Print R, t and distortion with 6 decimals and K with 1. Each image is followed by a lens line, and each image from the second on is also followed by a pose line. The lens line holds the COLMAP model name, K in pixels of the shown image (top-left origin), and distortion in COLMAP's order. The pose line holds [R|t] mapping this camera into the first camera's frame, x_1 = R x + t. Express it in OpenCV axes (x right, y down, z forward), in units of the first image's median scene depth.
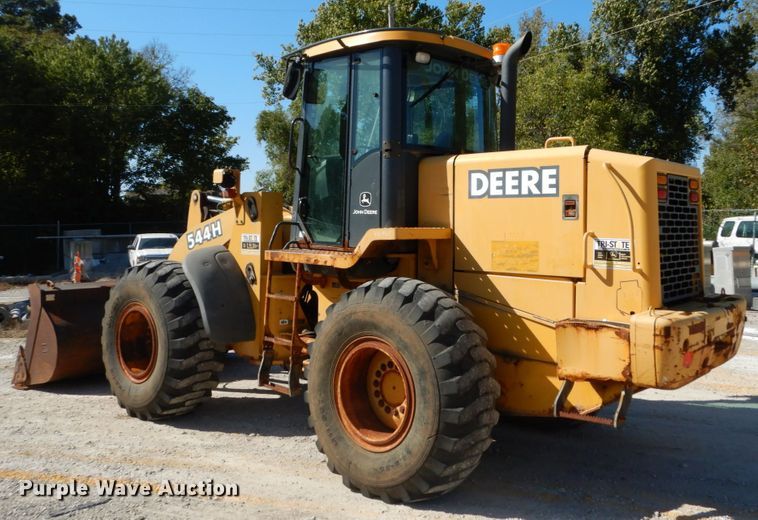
lens RADIAL K [[672.2, 0, 379.0], [0, 672.2, 260.0], [0, 0, 1]] dist [-0.000819, -0.000074]
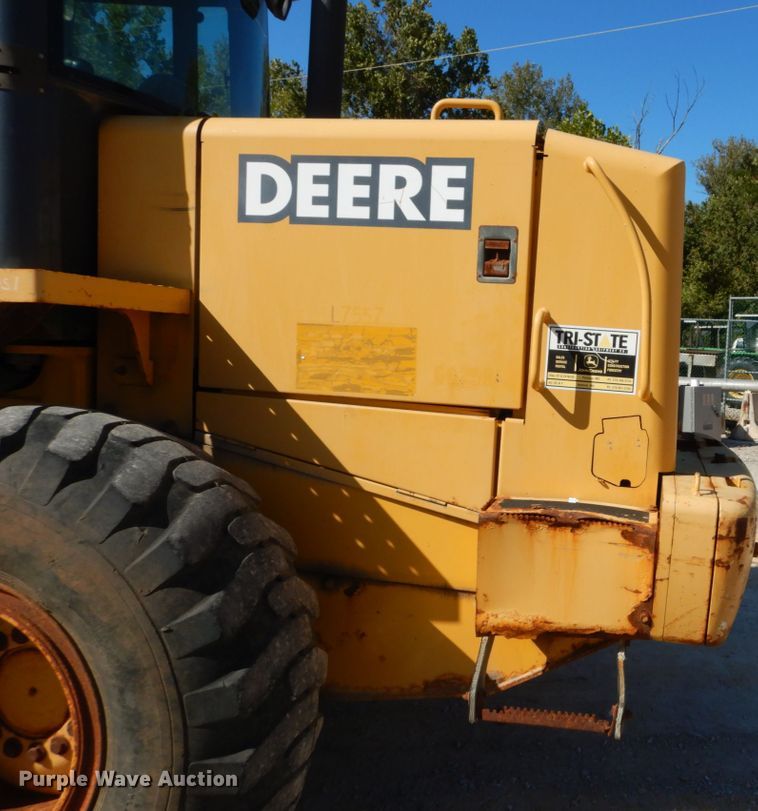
lens RADIAL K [[528.5, 0, 379.0], [0, 528.5, 405.5], [0, 0, 1]] dist [0.003213, 0.001399]
pose [[0.814449, -0.010491, 0.580141, 0.009997], [-0.023463, 0.998423, 0.050994, 0.006781], [-0.579761, -0.055144, 0.812918, 0.711845]]
